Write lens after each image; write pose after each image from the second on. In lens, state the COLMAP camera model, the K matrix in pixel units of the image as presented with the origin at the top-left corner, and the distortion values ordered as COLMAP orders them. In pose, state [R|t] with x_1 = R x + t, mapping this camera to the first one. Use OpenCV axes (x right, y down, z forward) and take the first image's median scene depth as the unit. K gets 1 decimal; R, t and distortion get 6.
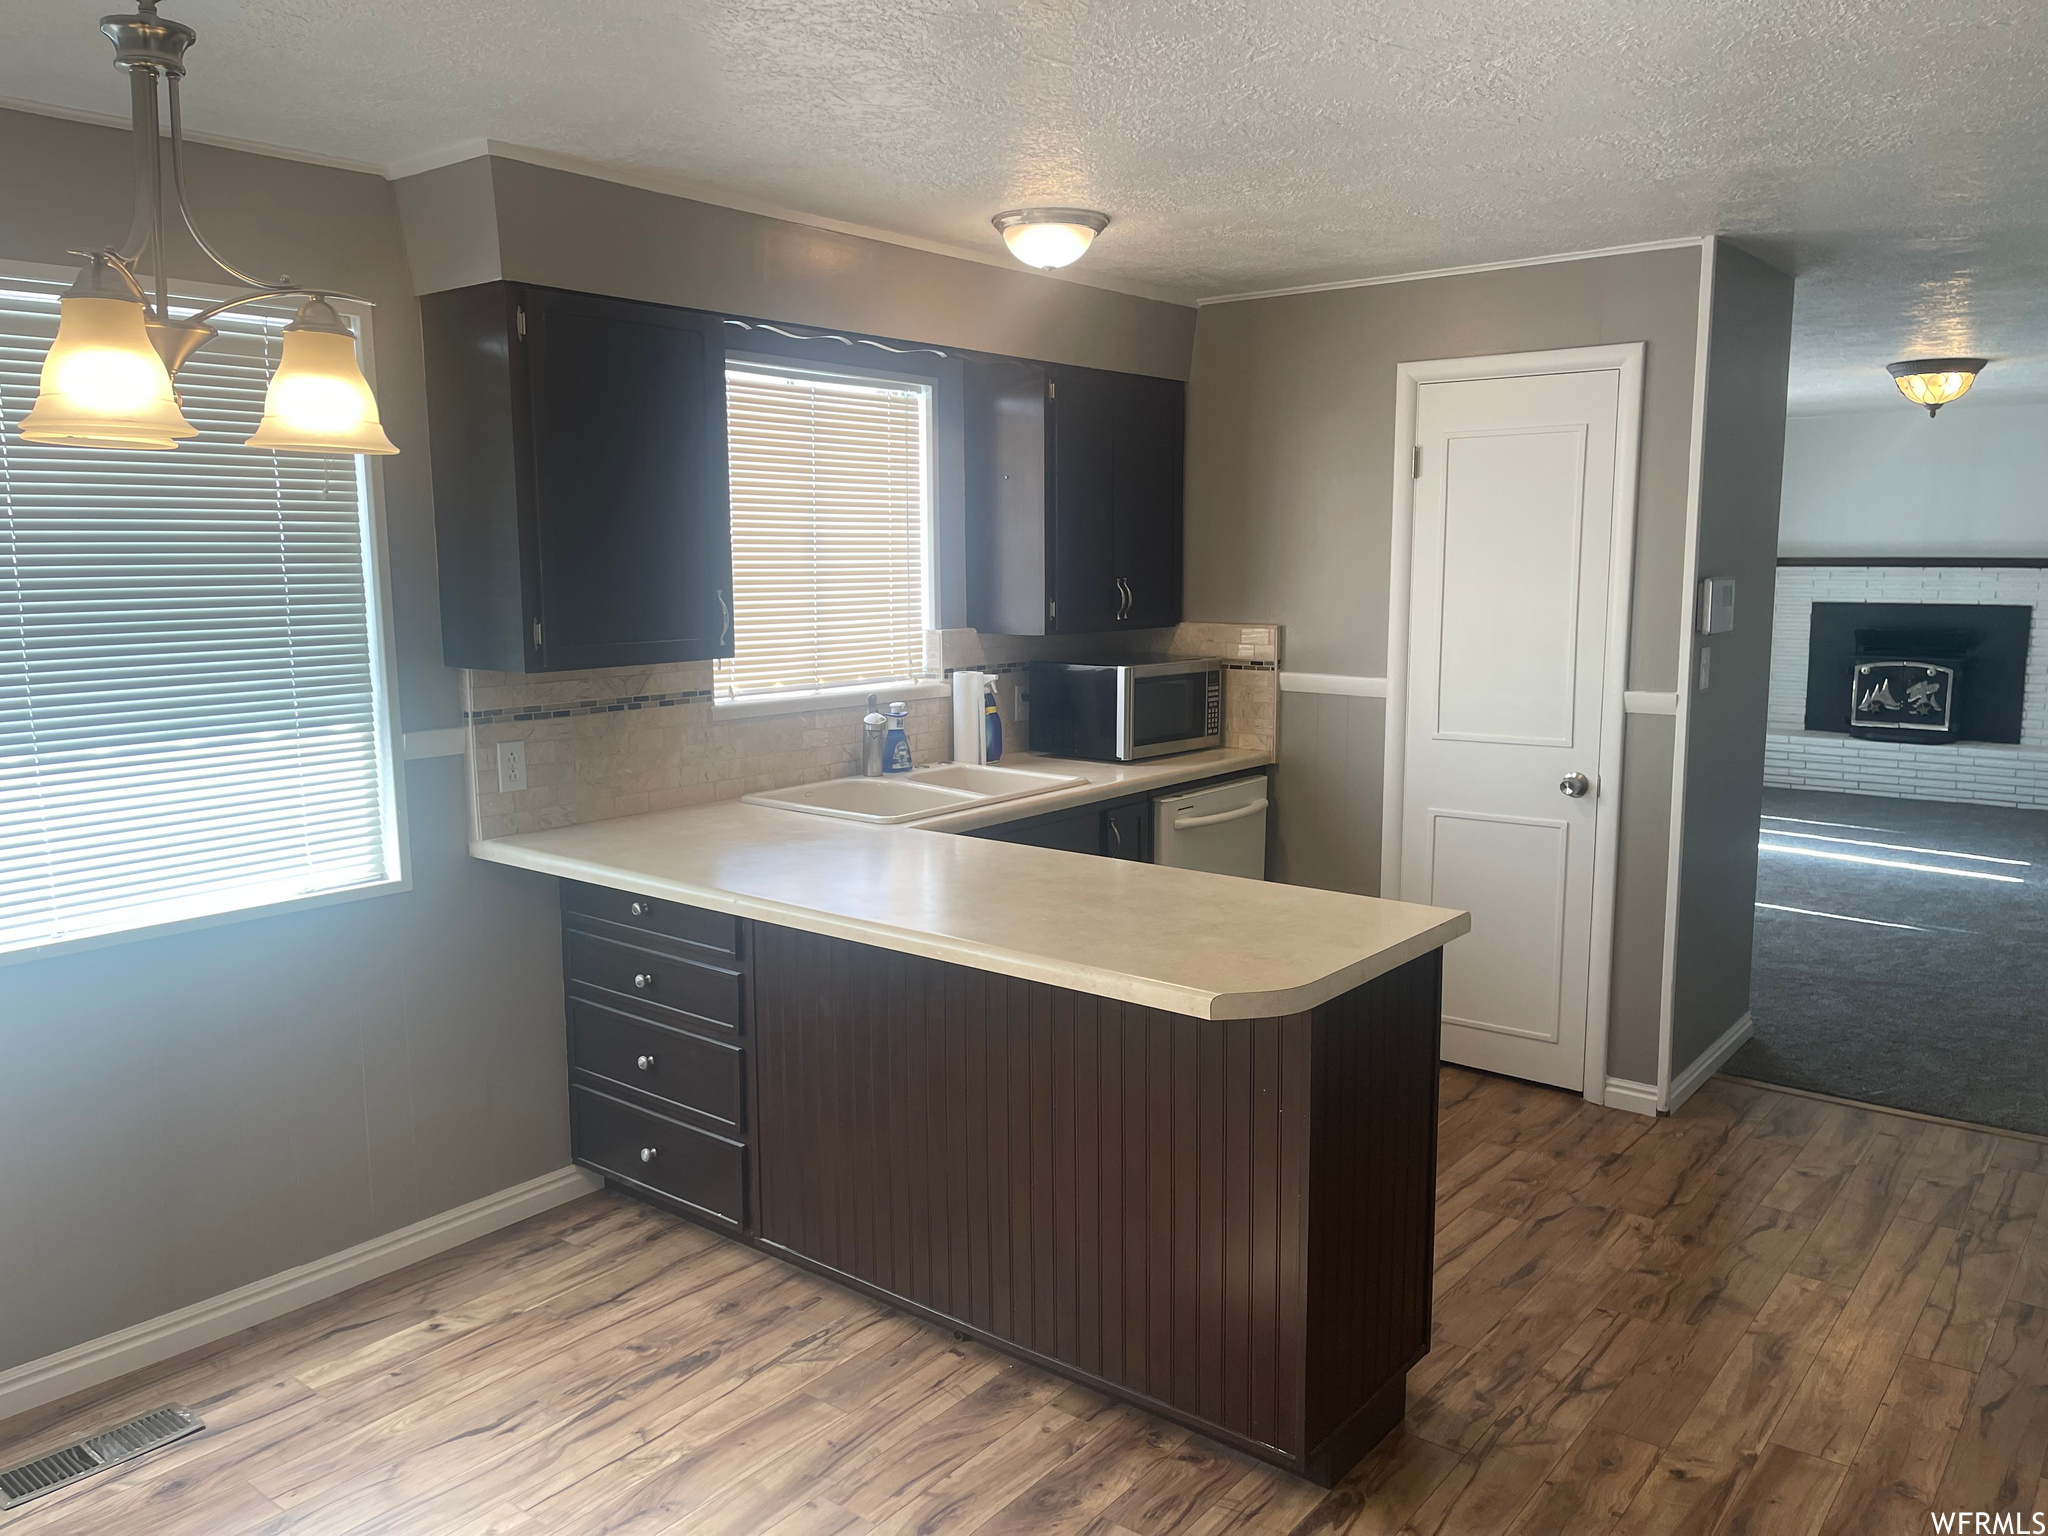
lens RADIAL K [[1539.7, 0, 1013.5], [0, 1539.7, 762.2], [0, 0, 1]] dist [0.071593, -0.098396]
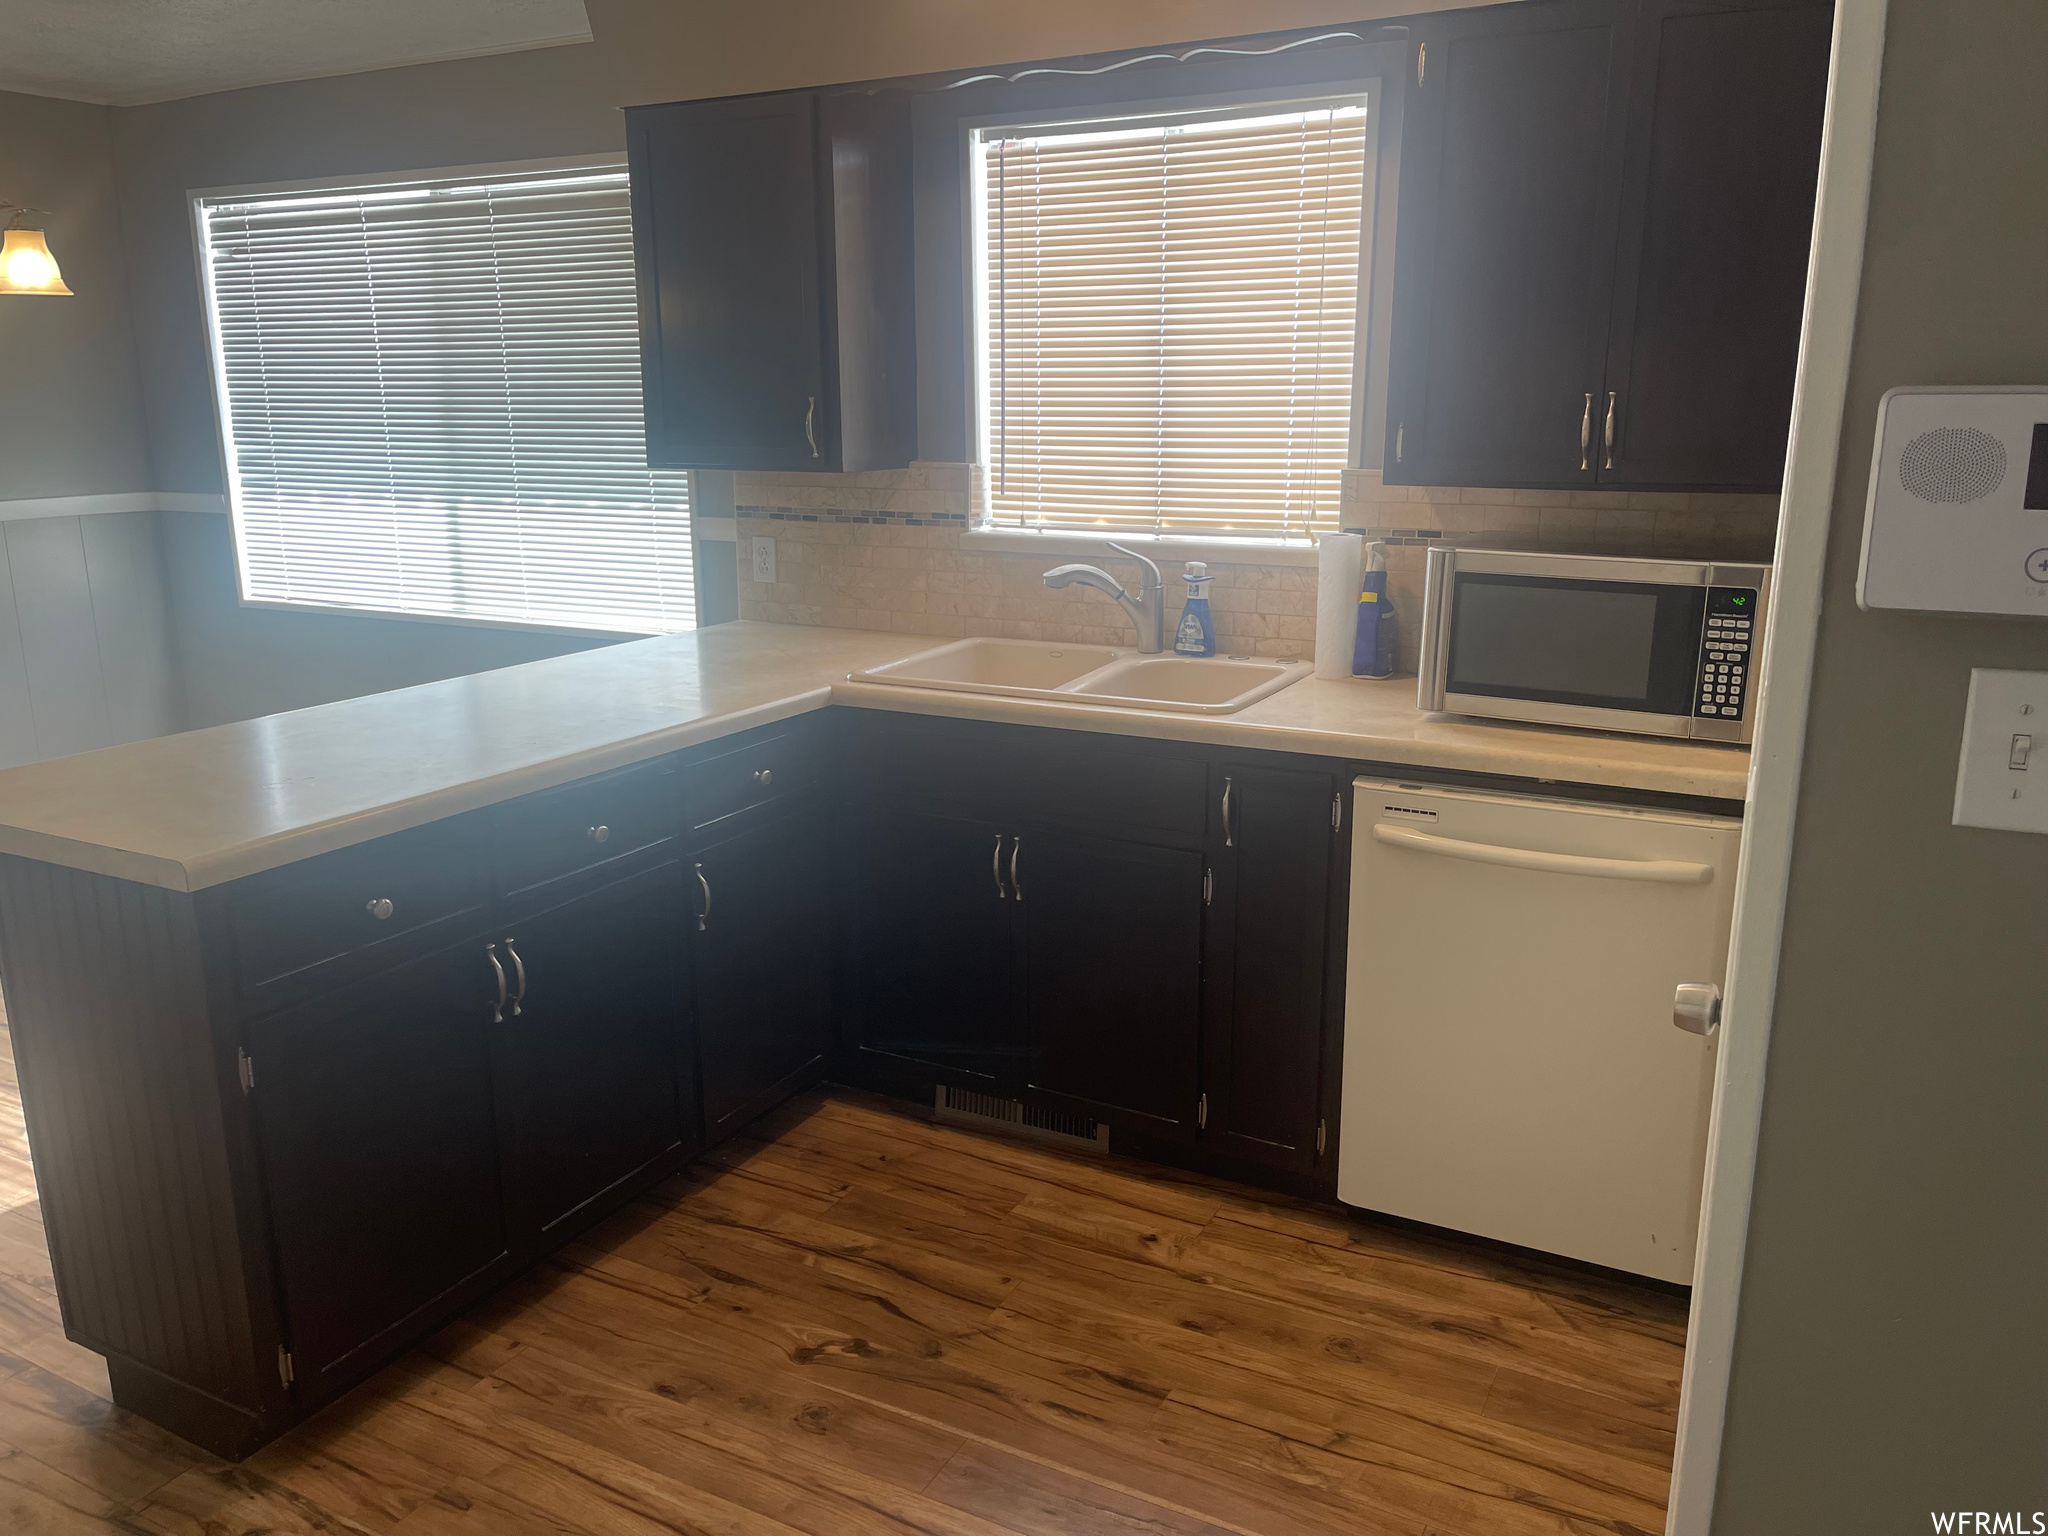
lens RADIAL K [[1539.7, 0, 1022.2], [0, 1539.7, 773.5], [0, 0, 1]] dist [0.071593, -0.098396]
pose [[0.189721, 0.236494, -0.952931, 0.743295], [-0.131395, 0.967943, 0.214060, -0.102321], [0.973006, 0.084599, 0.214713, 0.889261]]
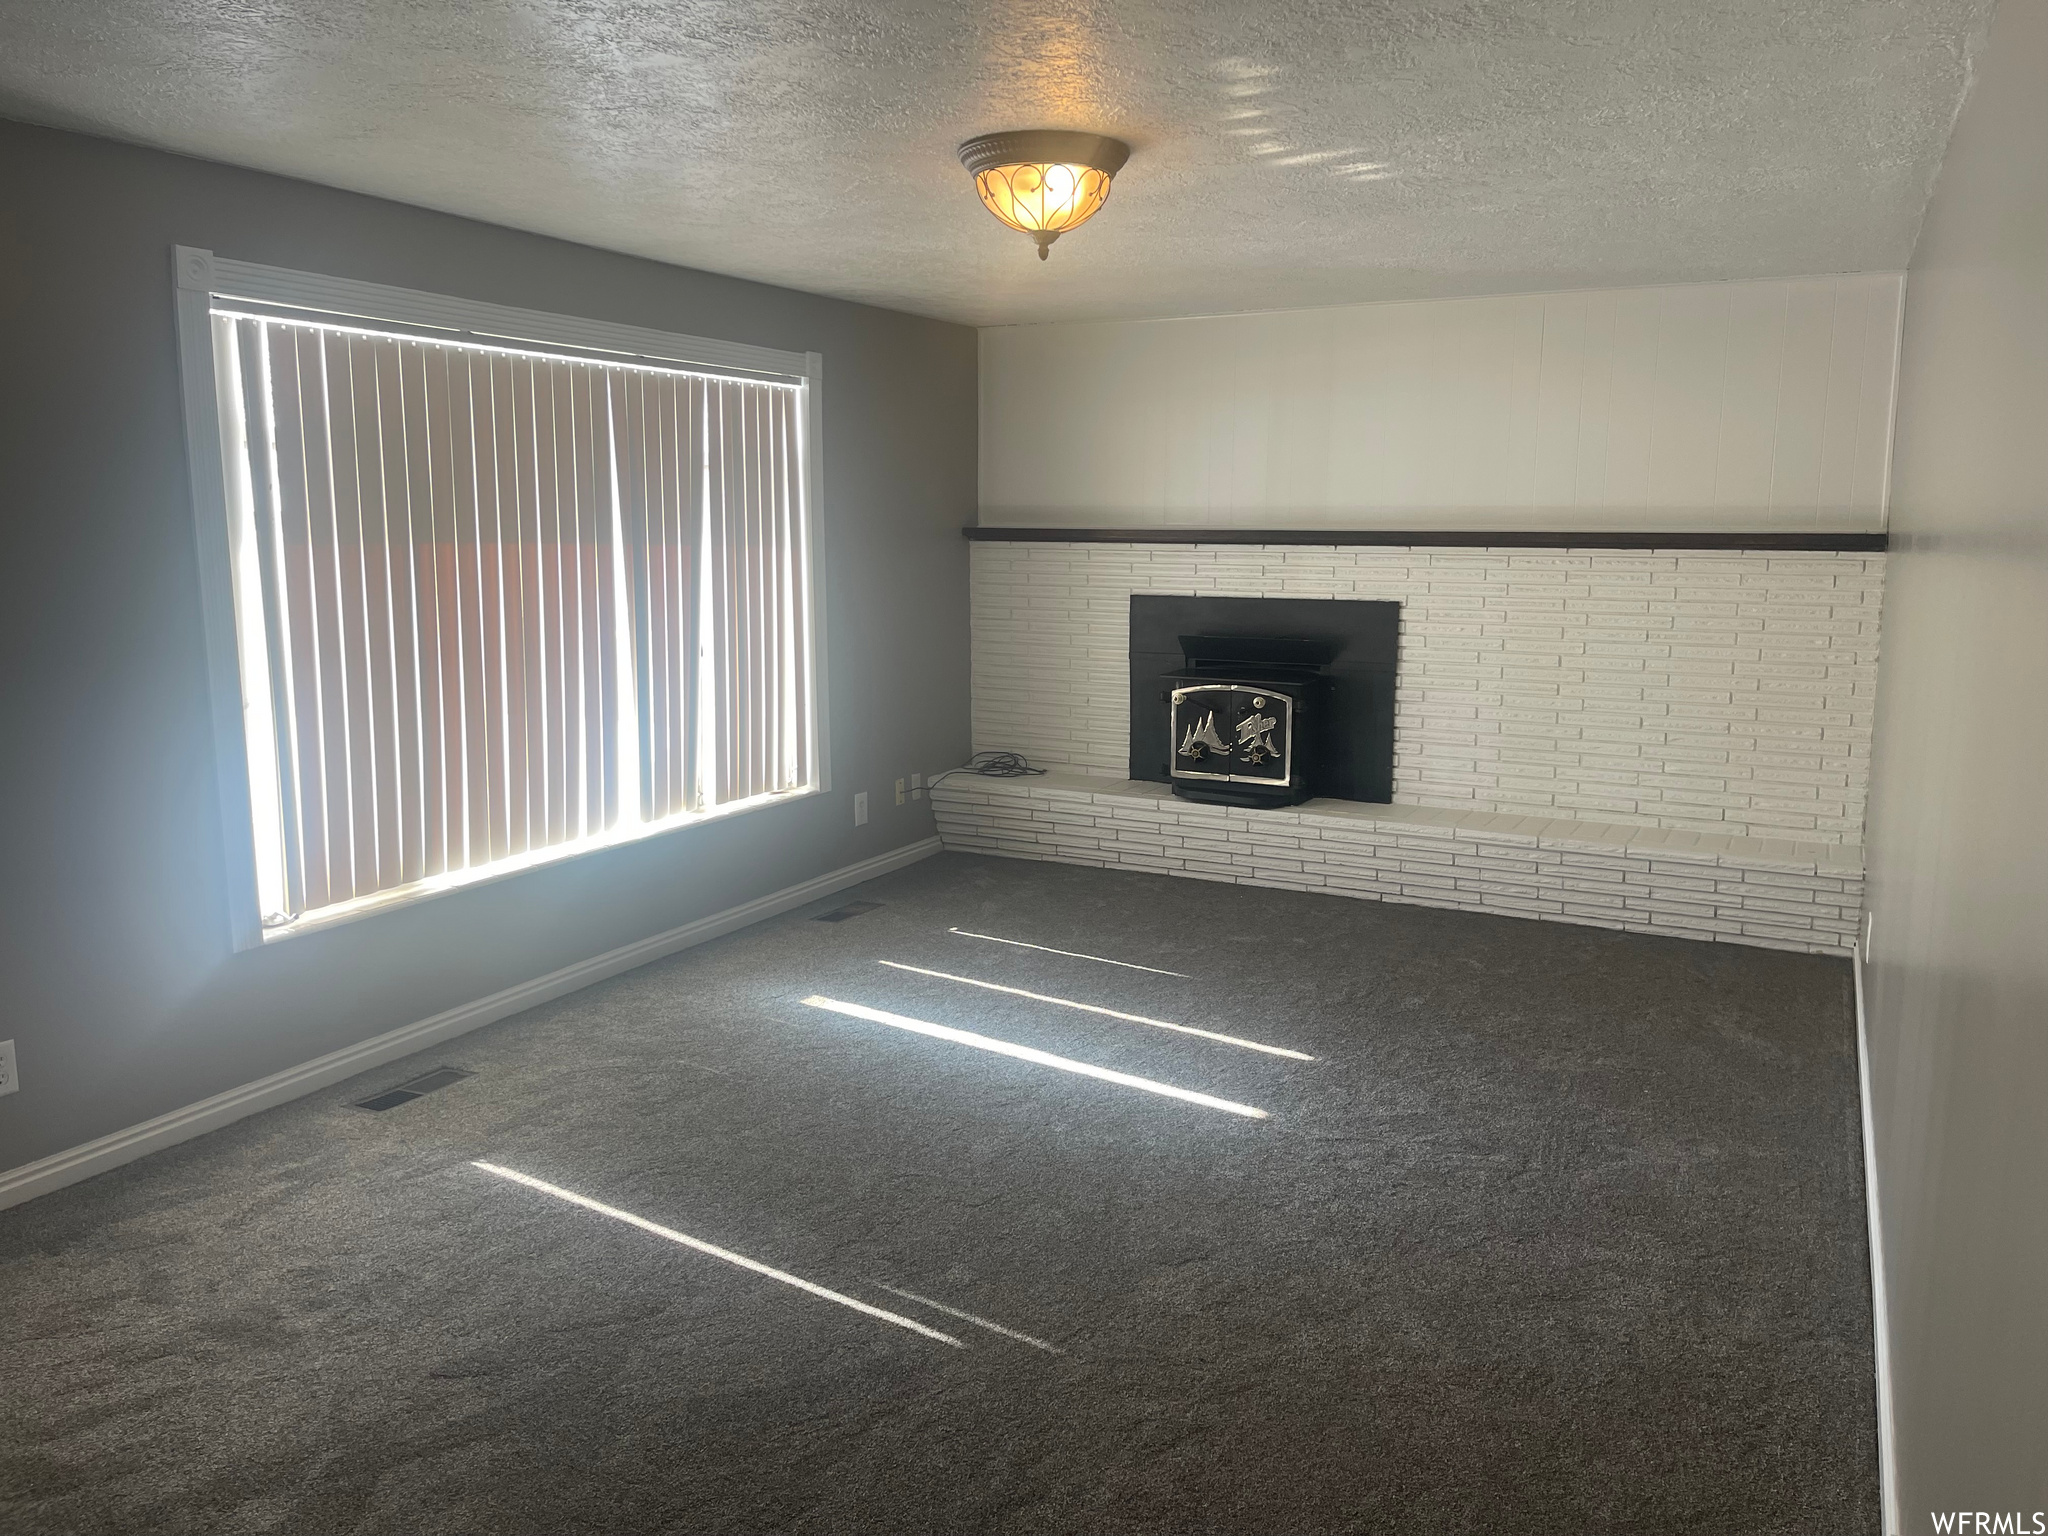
lens RADIAL K [[1539.7, 0, 1018.3], [0, 1539.7, 756.4], [0, 0, 1]] dist [0.071593, -0.098396]
pose [[0.982403, -0.022439, 0.185422, 0.356722], [0.019942, 0.999684, 0.015324, -0.045592], [-0.185707, -0.011357, 0.982540, 0.361479]]
